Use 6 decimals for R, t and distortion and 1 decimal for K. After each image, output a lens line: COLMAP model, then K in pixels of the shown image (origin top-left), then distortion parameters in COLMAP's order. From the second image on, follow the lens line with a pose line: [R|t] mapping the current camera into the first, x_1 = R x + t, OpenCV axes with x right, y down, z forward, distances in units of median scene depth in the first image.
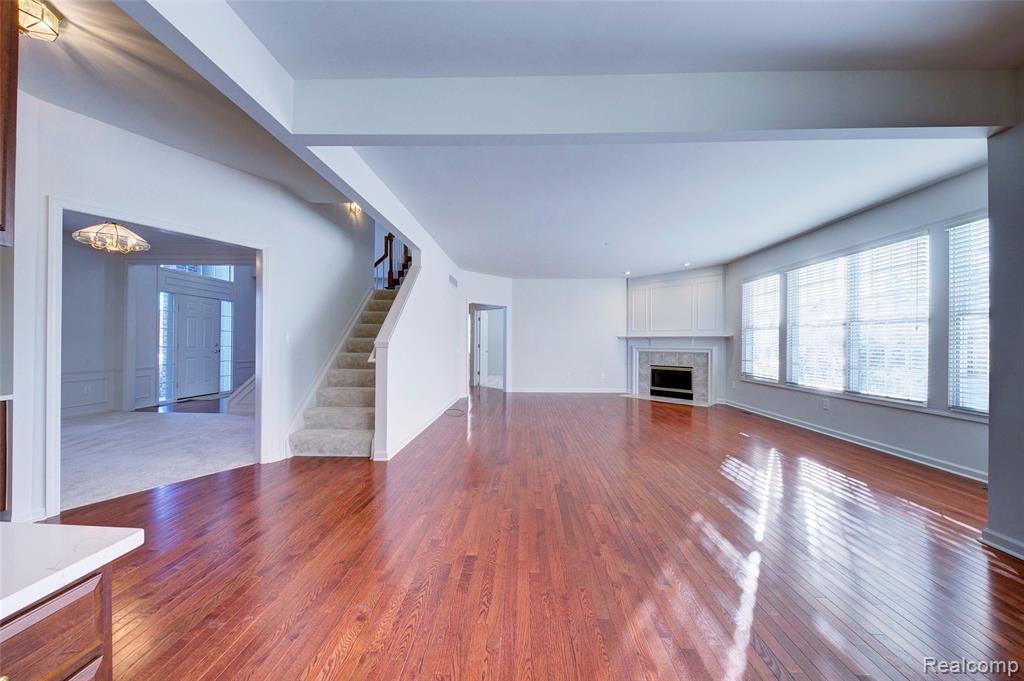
lens RADIAL K [[351.1, 0, 514.3], [0, 351.1, 342.7], [0, 0, 1]] dist [-0.000598, -0.000376]
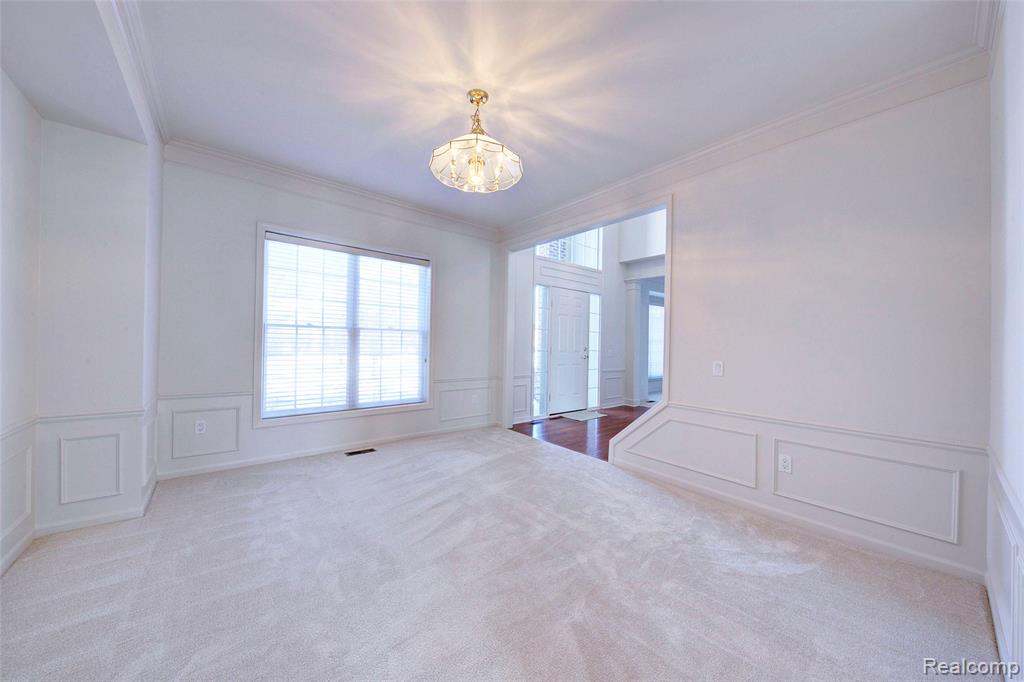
lens RADIAL K [[351.1, 0, 514.3], [0, 351.1, 343.2], [0, 0, 1]] dist [-0.000598, -0.000376]
pose [[0.658458, 0.012864, -0.752507, -0.386887], [-0.017019, 0.999853, 0.002201, -0.006371], [0.752425, 0.011357, 0.658580, 0.384906]]
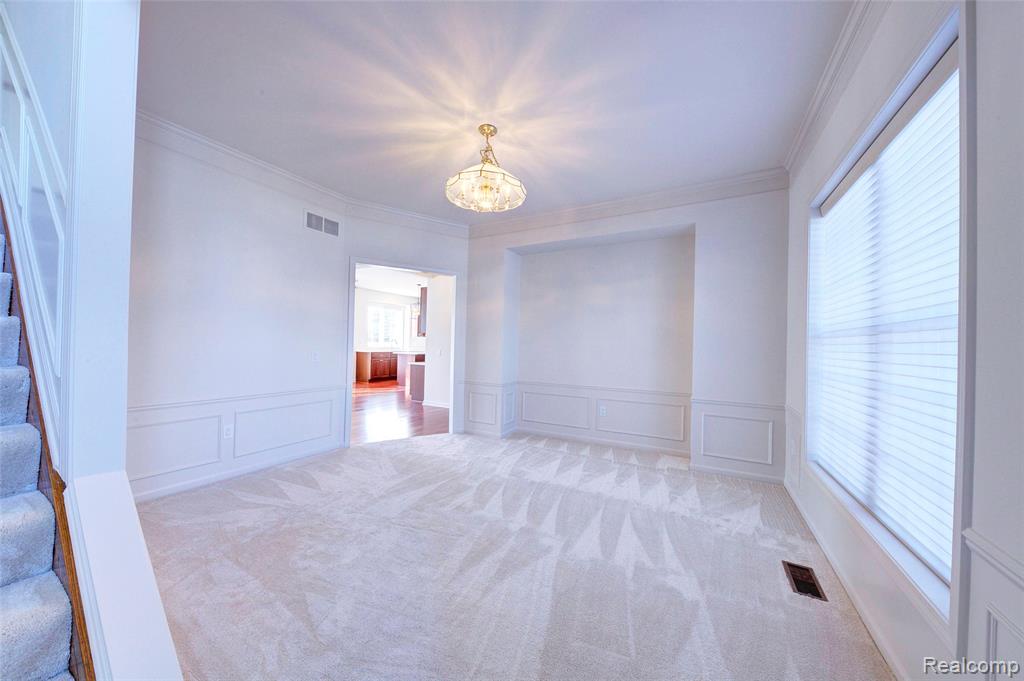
lens RADIAL K [[351.1, 0, 514.3], [0, 351.1, 342.7], [0, 0, 1]] dist [-0.000598, -0.000376]
pose [[-0.897998, -0.018628, 0.439606, -0.846140], [-0.024672, 0.999663, -0.008038, -0.005156], [-0.439308, -0.018064, -0.898155, 0.885307]]
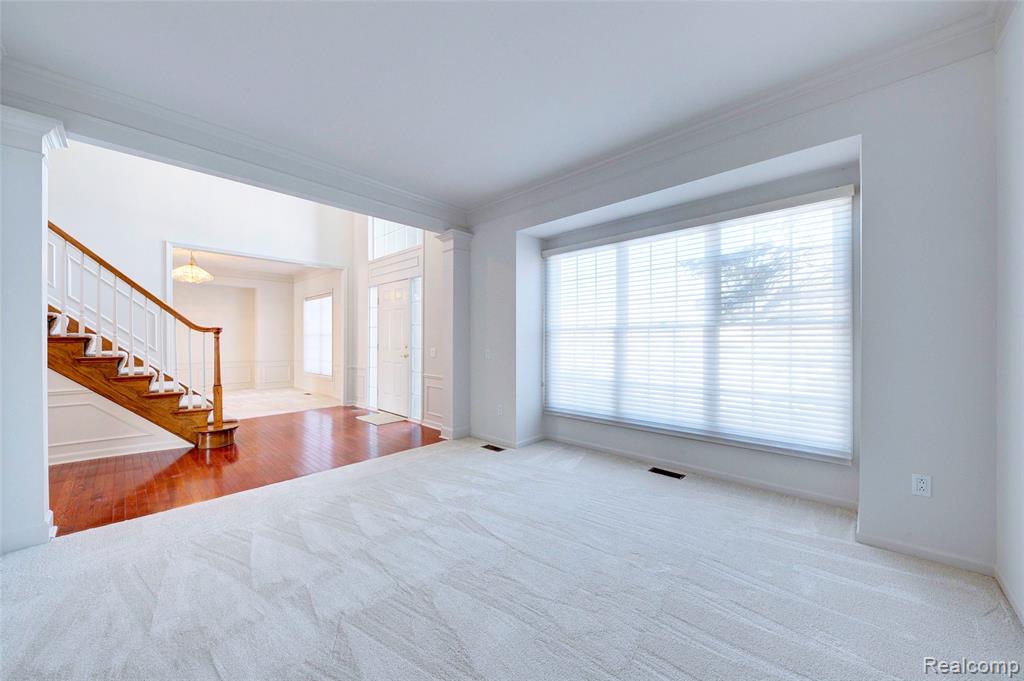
lens RADIAL K [[351.1, 0, 514.3], [0, 351.1, 342.7], [0, 0, 1]] dist [-0.000598, -0.000376]
pose [[-0.643125, 0.001281, -0.765760, -0.502630], [-0.000403, 0.999998, 0.002012, -0.000241], [0.765761, 0.001603, -0.643123, 1.756158]]
